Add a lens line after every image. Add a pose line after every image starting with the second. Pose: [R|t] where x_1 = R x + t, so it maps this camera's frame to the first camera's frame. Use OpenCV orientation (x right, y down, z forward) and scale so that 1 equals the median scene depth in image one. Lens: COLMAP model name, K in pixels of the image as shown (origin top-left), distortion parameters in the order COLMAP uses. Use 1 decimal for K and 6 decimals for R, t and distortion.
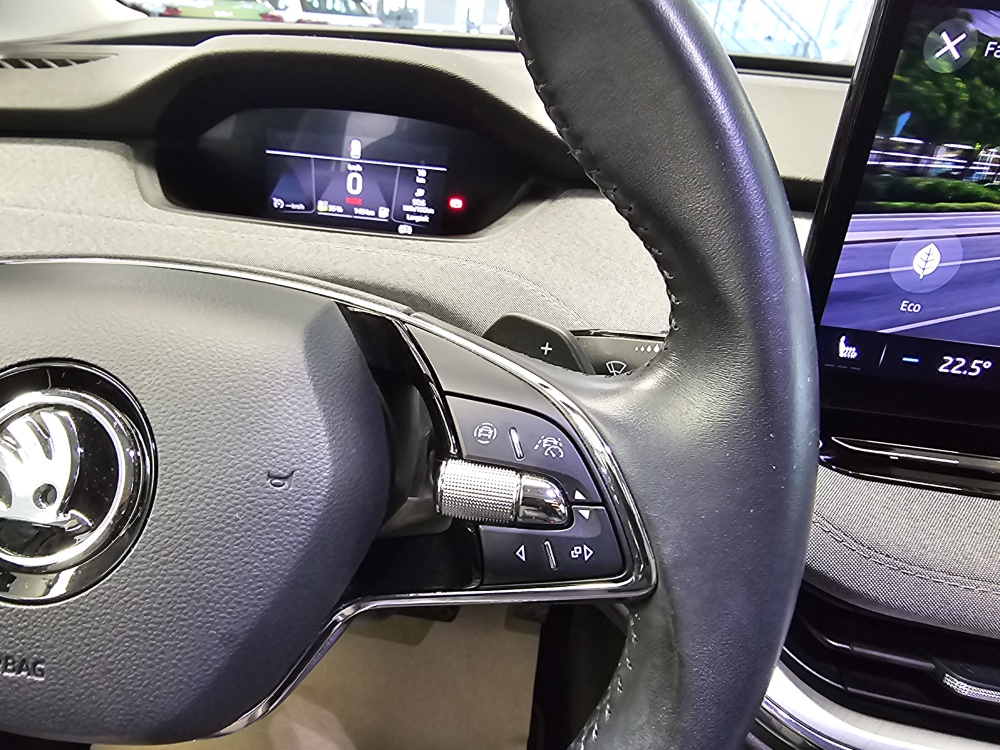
lens RADIAL K [[687.0, 0, 431.4], [0, 687.0, 384.5], [0, 0, 1]] dist [-0.004964, 0.001587]
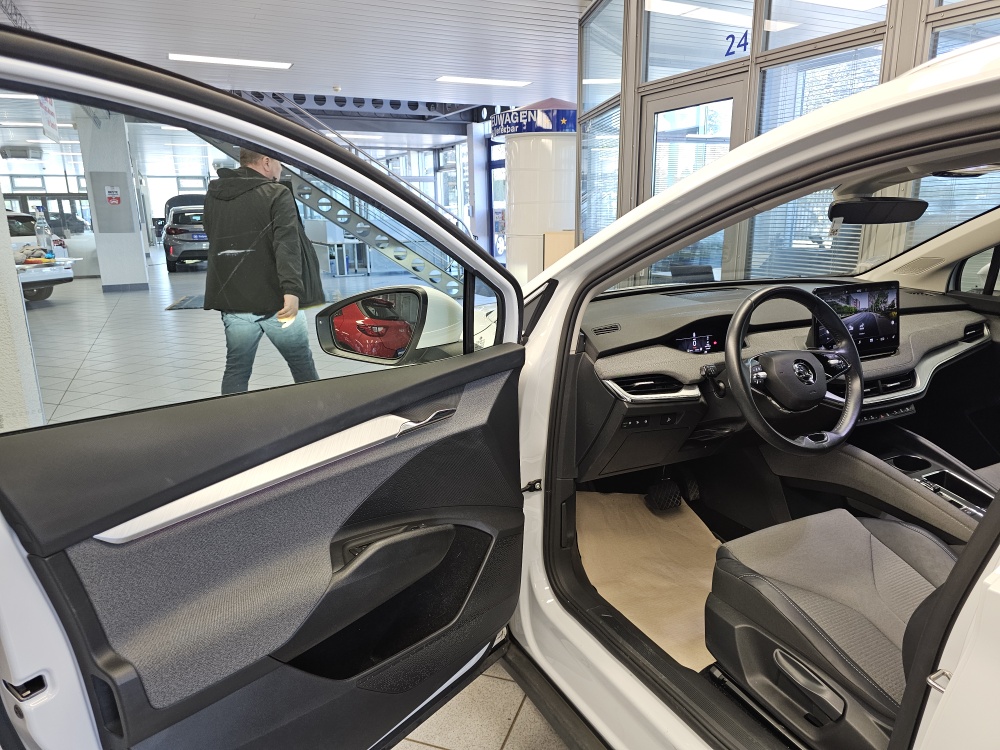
lens RADIAL K [[679.2, 0, 502.9], [0, 679.2, 375.8], [0, 0, 1]] dist [0.045111, -0.056885]
pose [[0.810883, -0.217946, 0.543110, -5.025923], [0.337392, 0.932404, -0.129573, 0.010757], [-0.478158, 0.288309, 0.829604, -2.583636]]
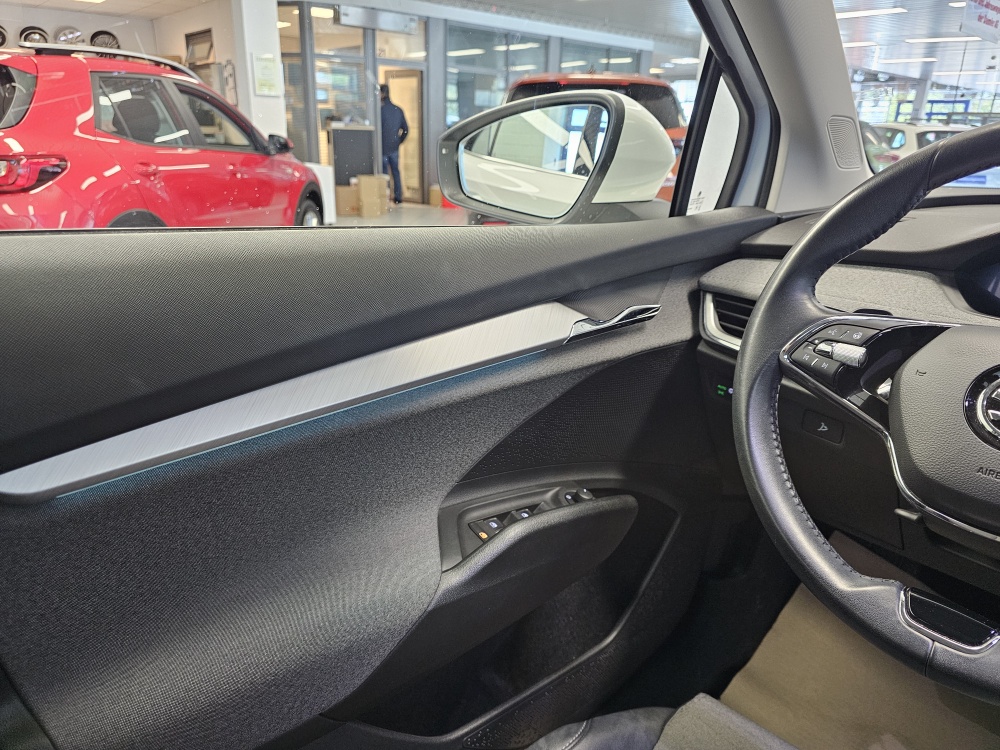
lens RADIAL K [[683.5, 0, 500.2], [0, 683.5, 371.3], [0, 0, 1]] dist [0.045031, -0.049341]
pose [[0.780595, 0.159419, -0.604364, -0.343403], [-0.271623, 0.957371, -0.098292, 0.467333], [0.562932, 0.240885, 0.790622, -1.227822]]
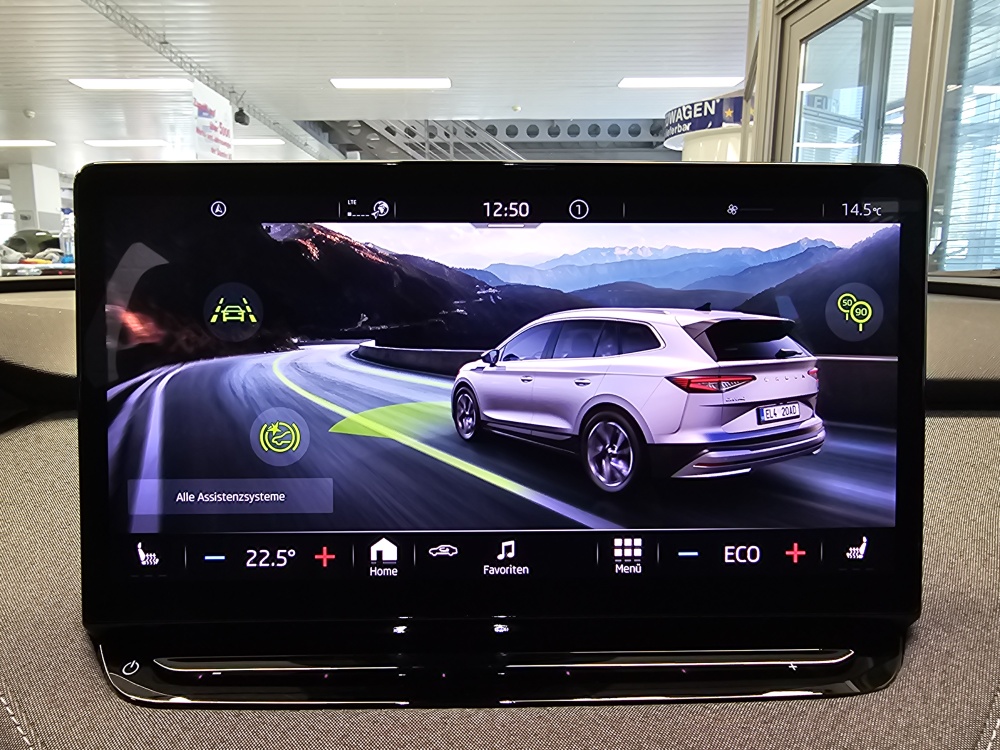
lens RADIAL K [[682.5, 0, 459.5], [0, 682.5, 373.7], [0, 0, 1]] dist [0.002504, -0.001657]
pose [[0.984902, -0.098733, 0.142197, 0.921067], [0.138673, 0.941661, -0.306666, 0.057906], [-0.103623, 0.321755, 0.941136, 0.017743]]
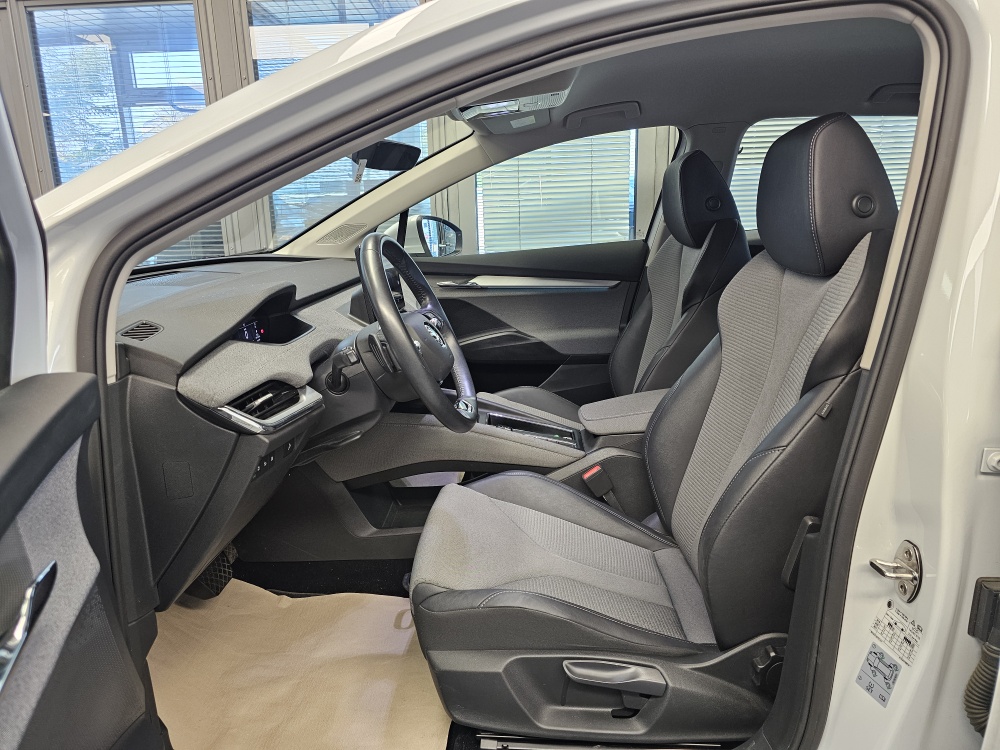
lens RADIAL K [[669.1, 0, 500.0], [0, 669.1, 375.0], [0, 0, 1]] dist [0.053814, -0.056796]
pose [[-0.106558, -0.305401, 0.946243, -4.412282], [0.485810, 0.814345, 0.317539, -0.838493], [-0.867545, 0.493530, 0.061592, 0.111554]]
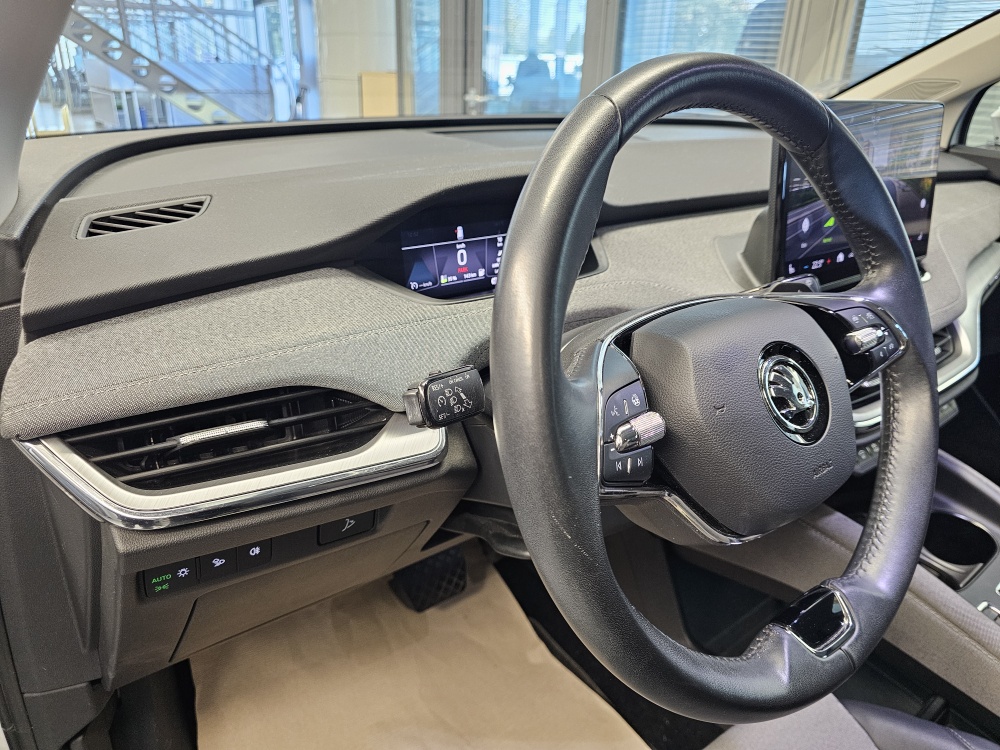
lens RADIAL K [[683.5, 0, 500.2], [0, 683.5, 371.3], [0, 0, 1]] dist [0.045031, -0.049341]
pose [[0.696002, -0.331766, 0.636798, -1.639584], [0.357022, 0.929357, 0.093972, -0.299128], [-0.622989, 0.161947, 0.765283, -0.087110]]
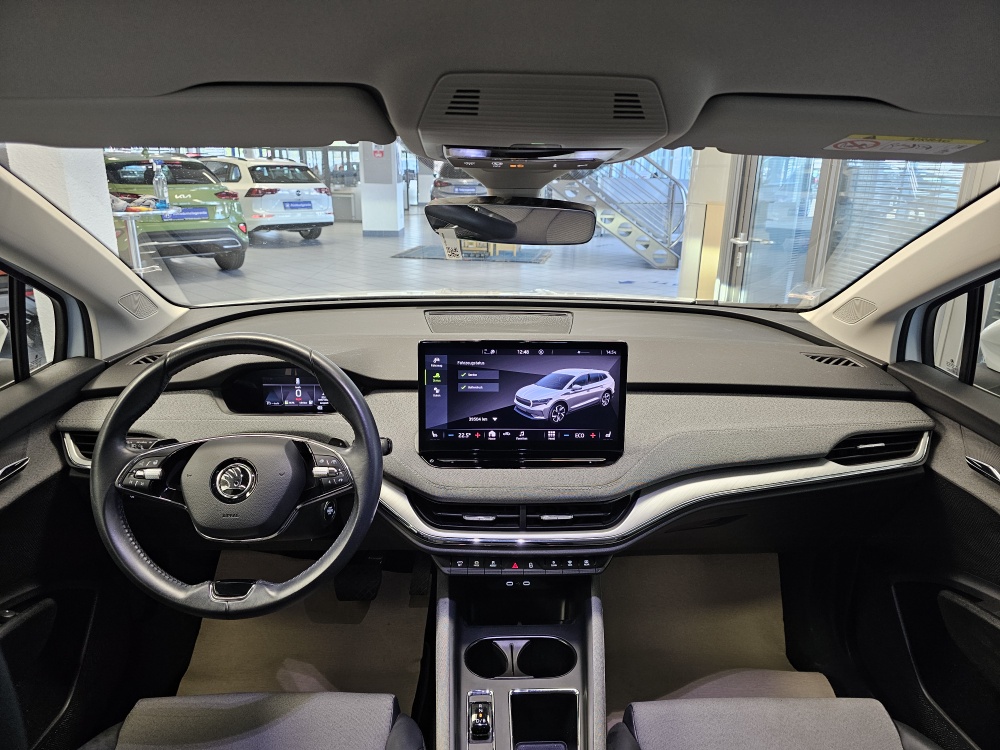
lens RADIAL K [[669.1, 0, 500.0], [0, 669.1, 375.0], [0, 0, 1]] dist [0.053814, -0.056796]
pose [[0.983370, -0.107826, 0.146142, 0.464482], [0.132425, 0.976388, -0.170677, 0.306237], [-0.124288, 0.187191, 0.974429, -2.703078]]
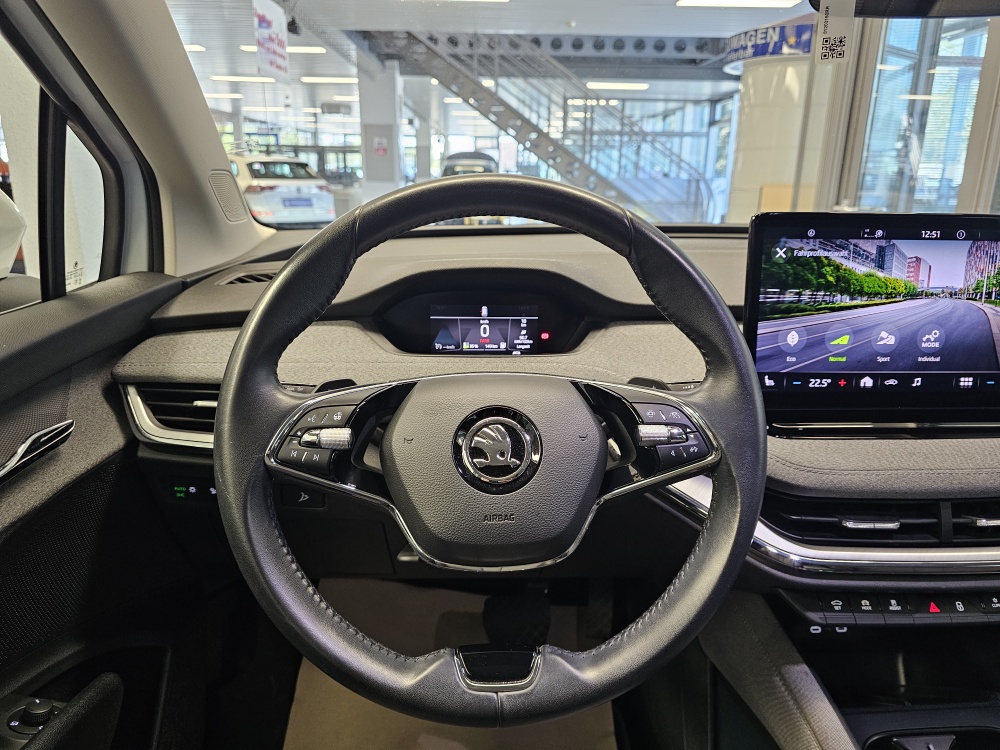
lens RADIAL K [[679.2, 0, 502.9], [0, 679.2, 375.8], [0, 0, 1]] dist [0.045111, -0.056885]
pose [[0.979842, -0.109700, 0.166961, -0.589403], [0.140309, 0.972812, -0.184256, 0.214347], [-0.142209, 0.203968, 0.968594, -0.994937]]
